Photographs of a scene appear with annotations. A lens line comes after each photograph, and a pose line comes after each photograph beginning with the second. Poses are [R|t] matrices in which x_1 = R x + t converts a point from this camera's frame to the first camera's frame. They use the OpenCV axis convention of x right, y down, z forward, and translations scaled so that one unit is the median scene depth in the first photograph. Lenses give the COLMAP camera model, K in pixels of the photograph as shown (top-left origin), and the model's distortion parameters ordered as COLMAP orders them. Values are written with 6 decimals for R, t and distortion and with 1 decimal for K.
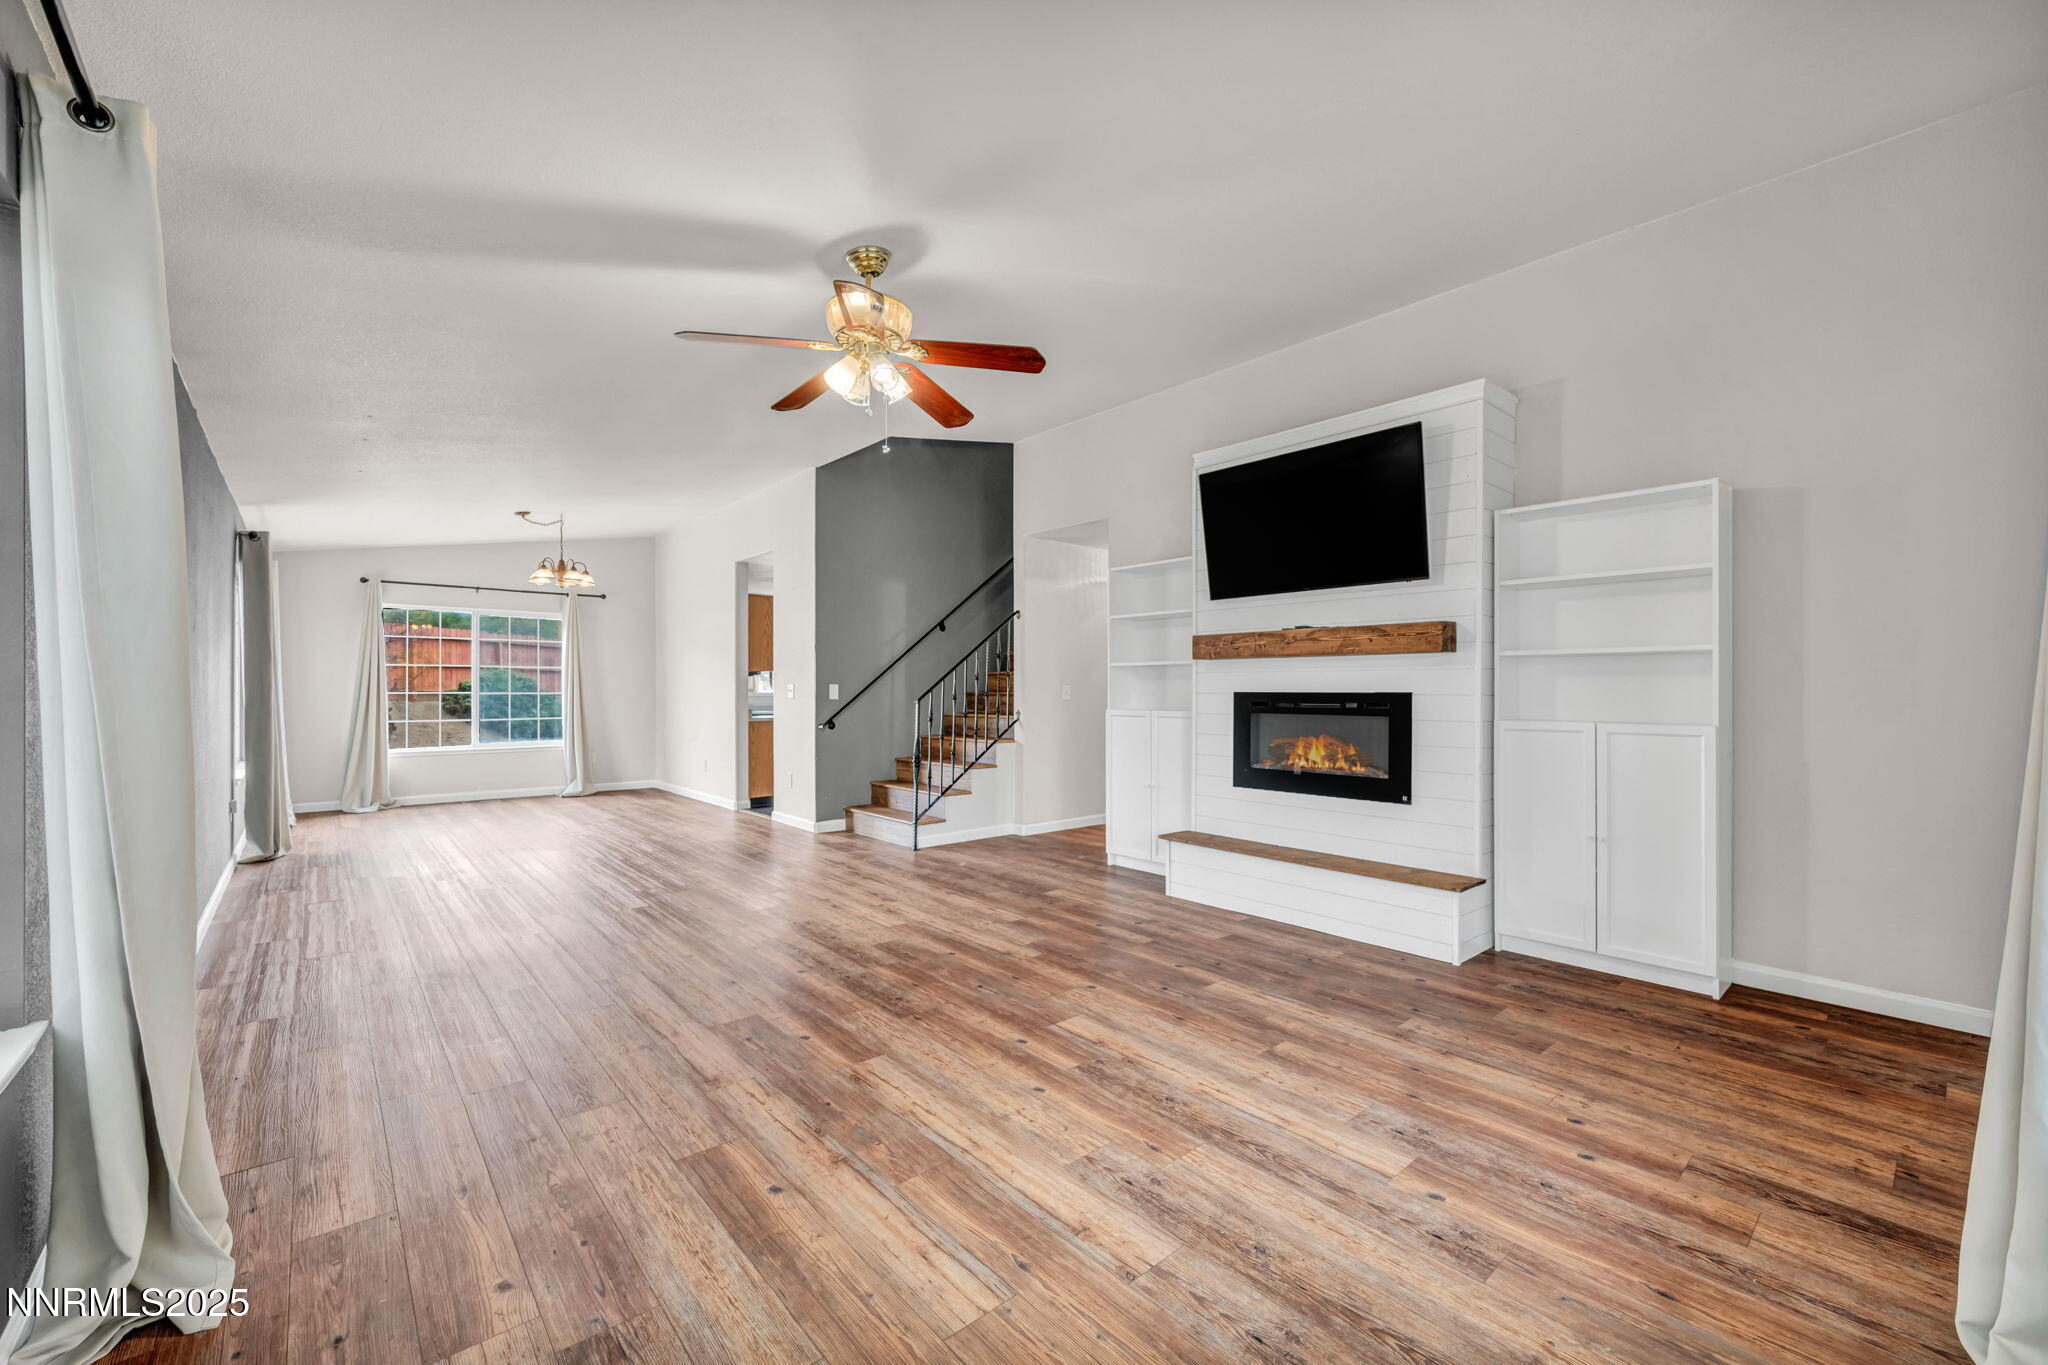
lens RADIAL K [[819.1, 0, 1017.5], [0, 819.1, 684.5], [0, 0, 1]] dist [0.001620, 0.000198]
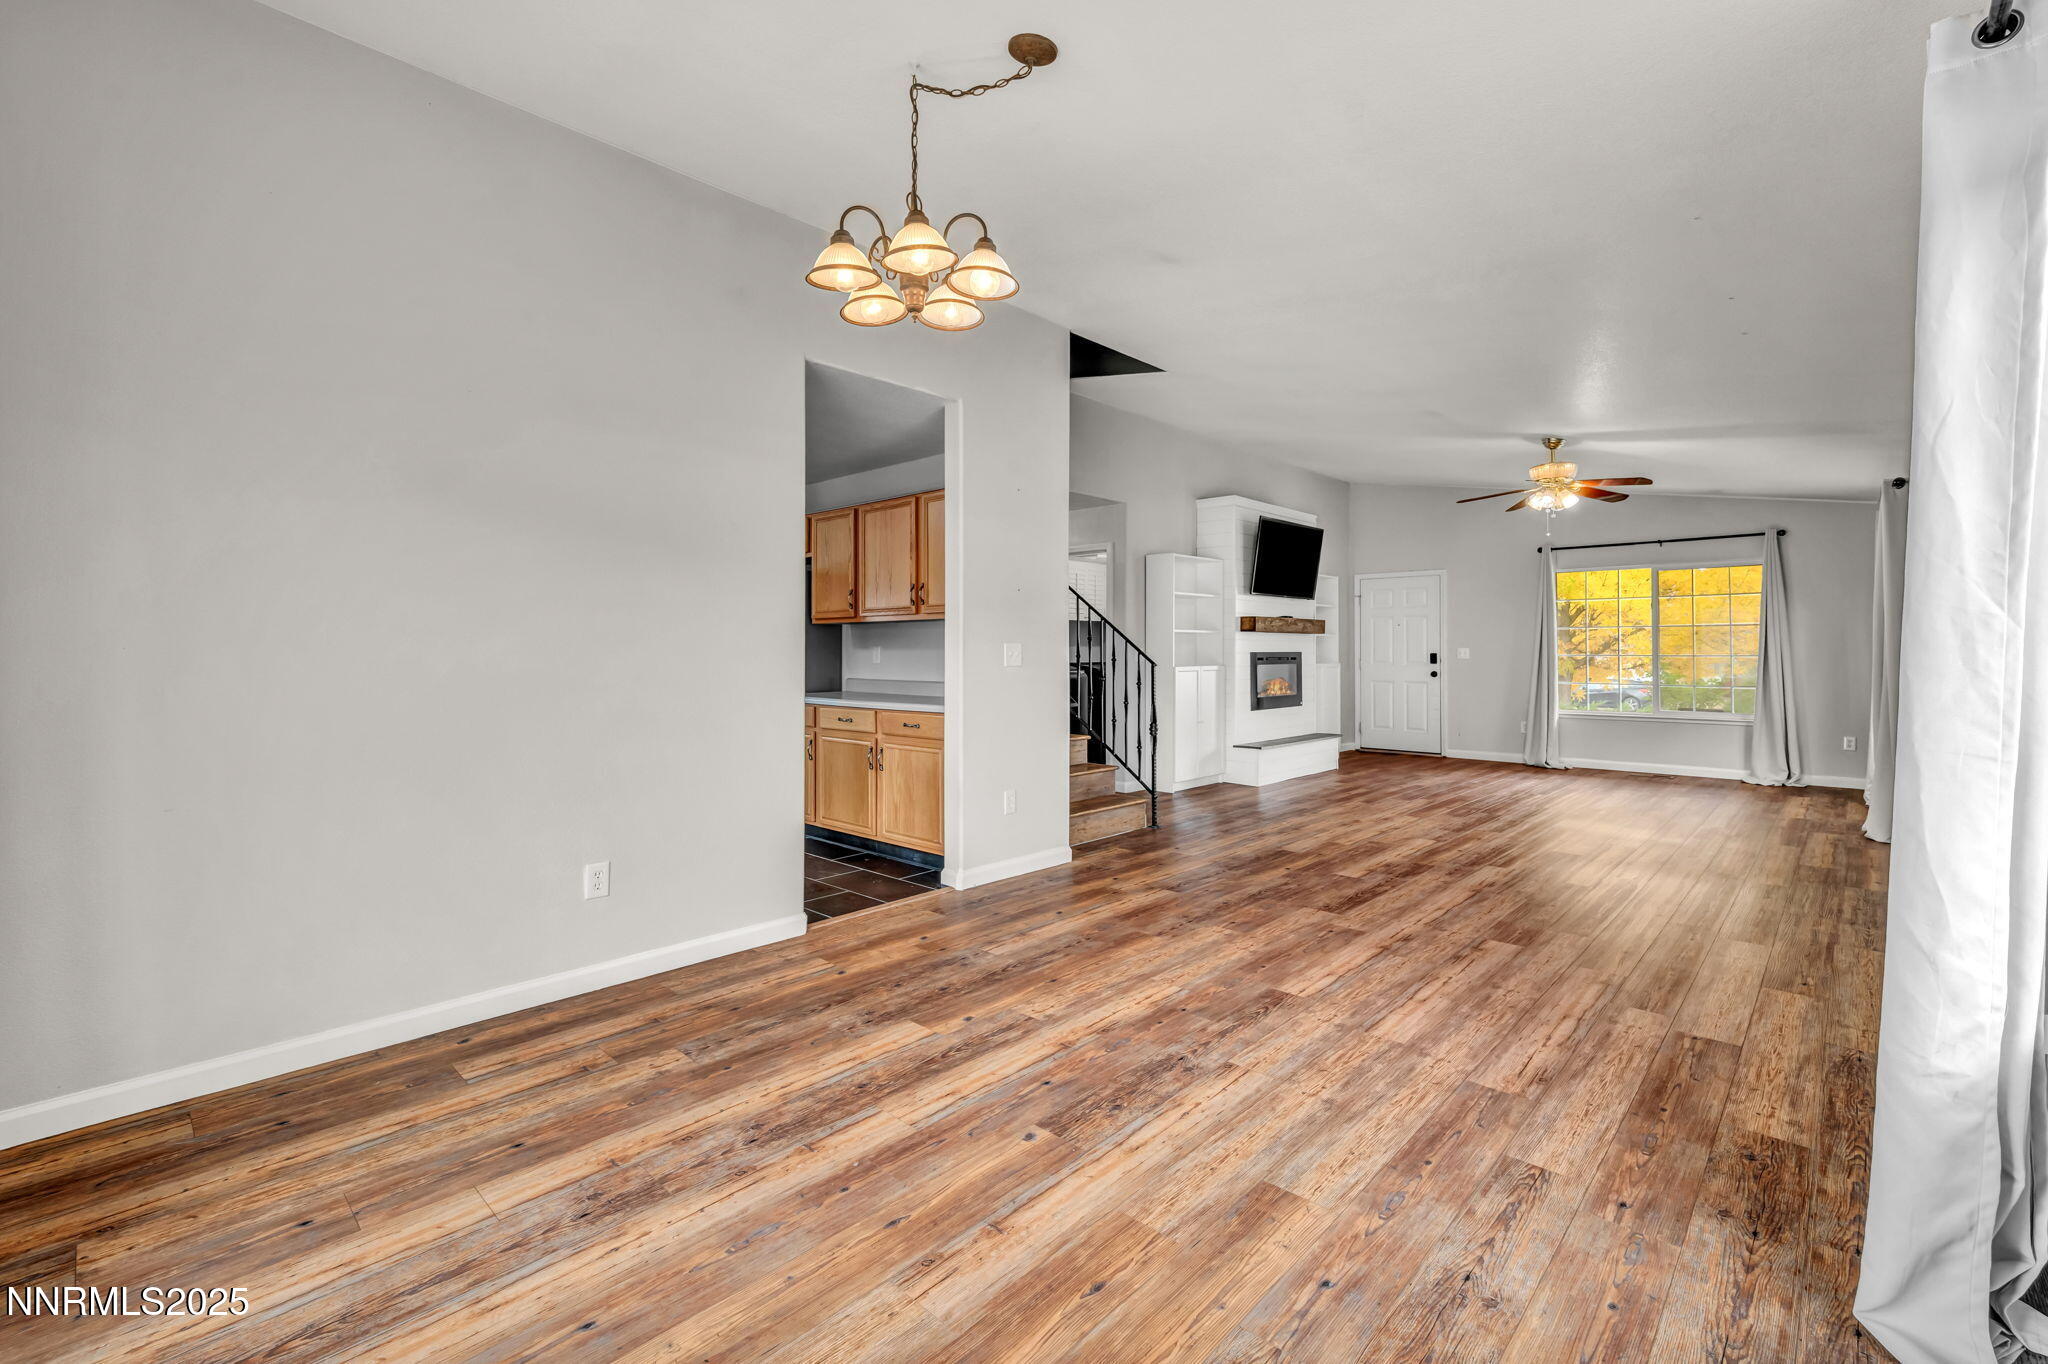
lens RADIAL K [[819.1, 0, 1017.5], [0, 819.1, 684.0], [0, 0, 1]] dist [0.001620, 0.000198]
pose [[-0.032425, -0.035165, 0.998855, -1.590001], [-0.000604, 0.999381, 0.035164, 0.018025], [-0.999474, 0.000537, -0.032426, 1.786951]]
